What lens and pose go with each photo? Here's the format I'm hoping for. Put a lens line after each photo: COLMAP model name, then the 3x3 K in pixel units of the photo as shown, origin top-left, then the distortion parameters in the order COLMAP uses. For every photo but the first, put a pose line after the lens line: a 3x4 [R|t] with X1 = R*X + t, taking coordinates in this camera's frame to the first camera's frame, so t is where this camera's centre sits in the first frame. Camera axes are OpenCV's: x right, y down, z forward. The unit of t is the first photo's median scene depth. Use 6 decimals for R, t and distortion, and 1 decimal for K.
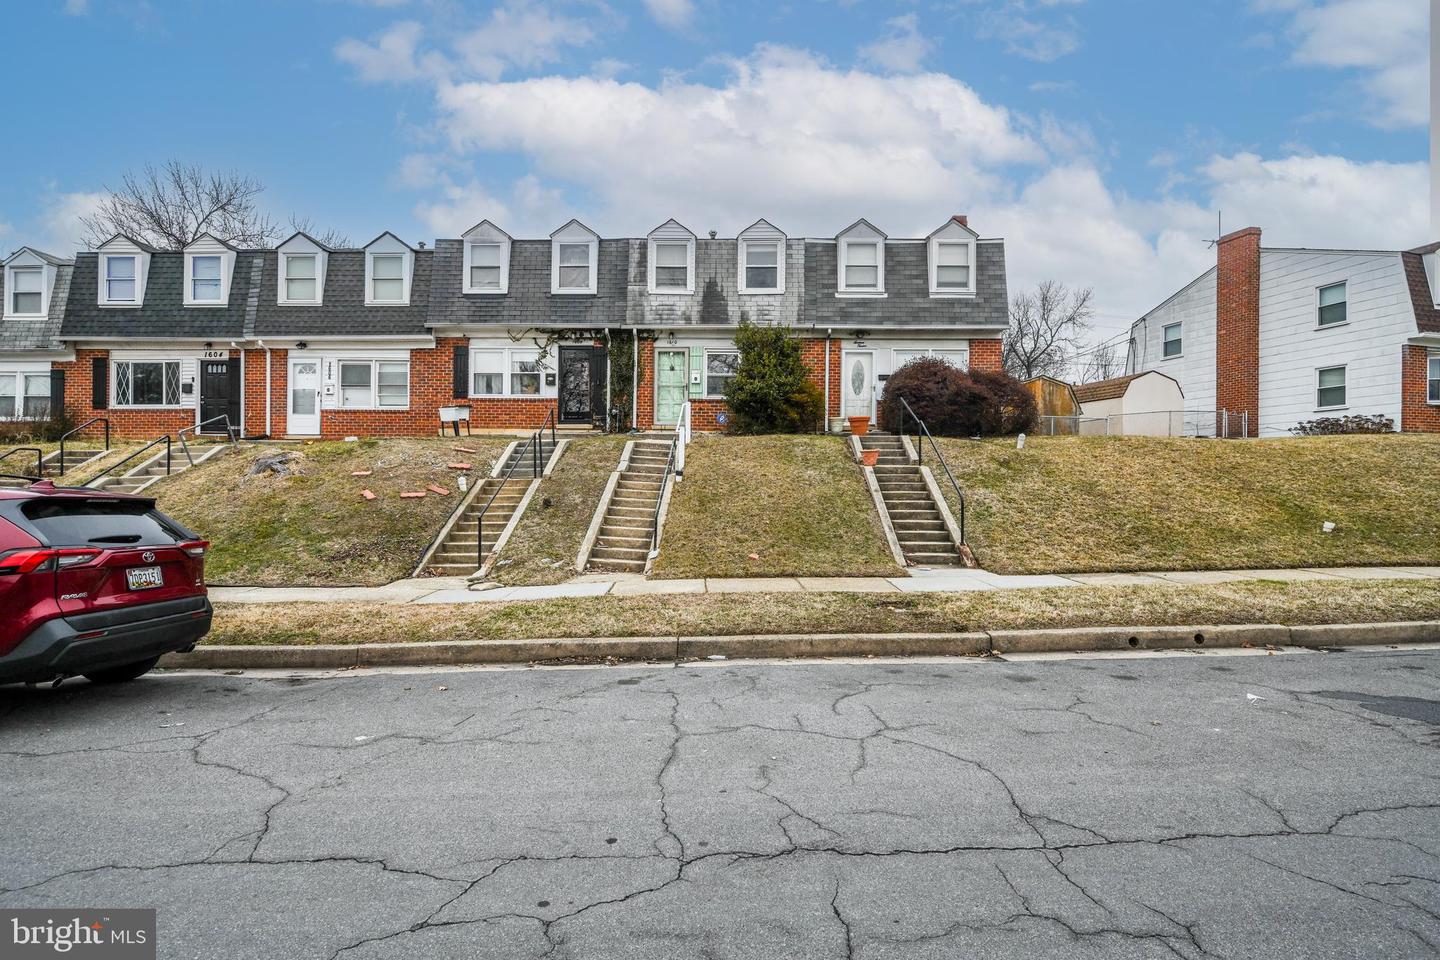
lens RADIAL K [[729.6, 0, 718.6], [0, 729.6, 480.4], [0, 0, 1]] dist [-0.012076, -0.000095]
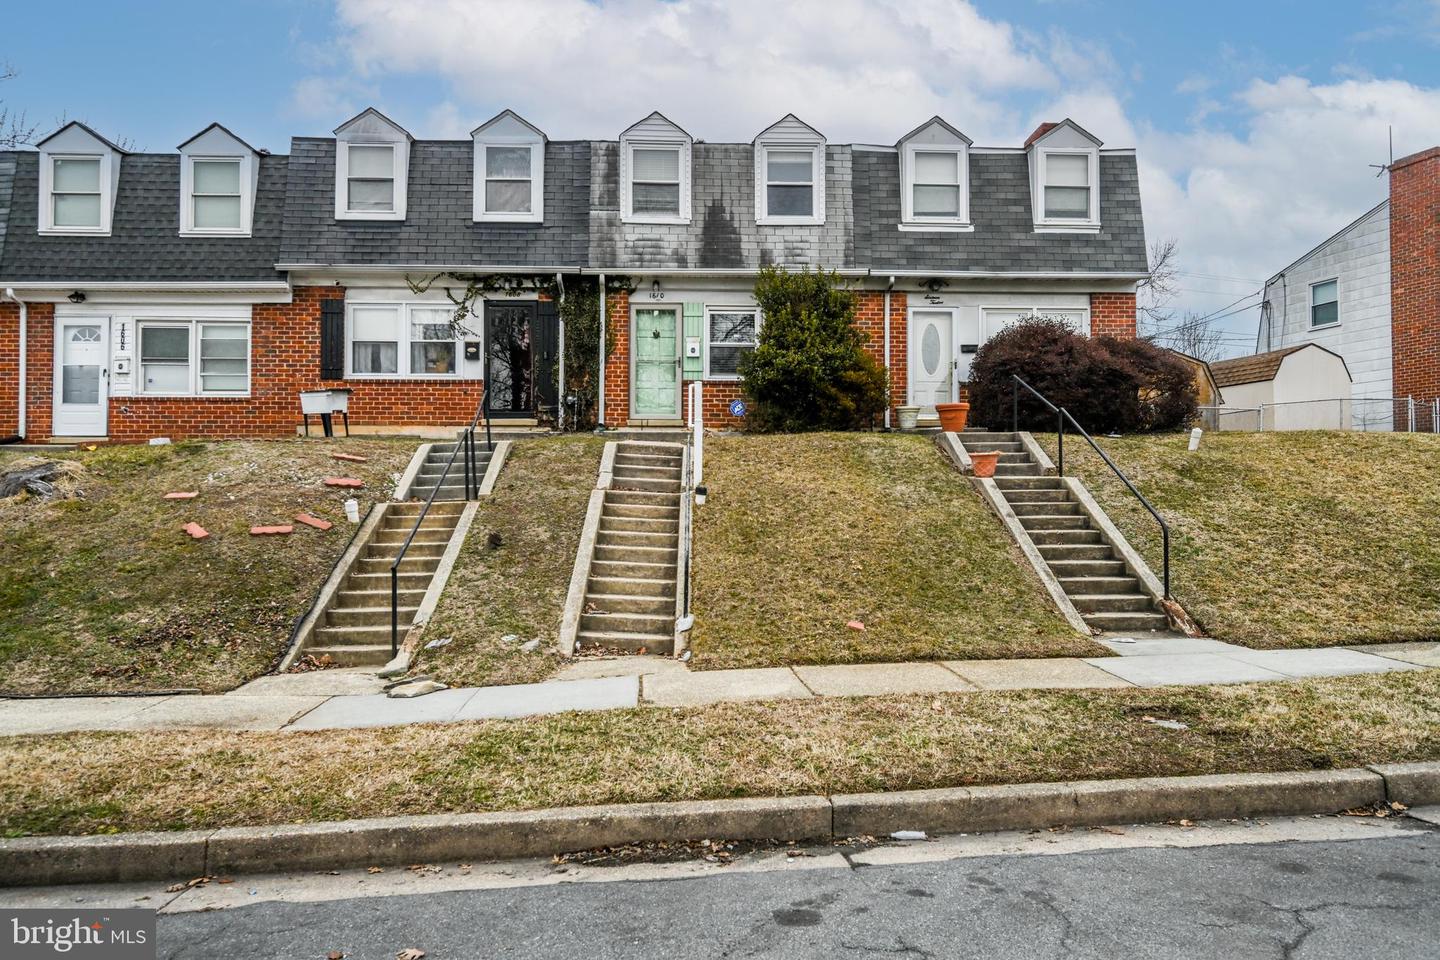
lens RADIAL K [[967.1, 0, 720.0], [0, 967.1, 482.2], [0, 0, 1]] dist [-0.007413, -0.002589]
pose [[0.997366, -0.008037, 0.072089, -0.092396], [0.009451, 0.999769, -0.019295, -0.000971], [-0.071918, 0.019926, 0.997212, 0.149110]]
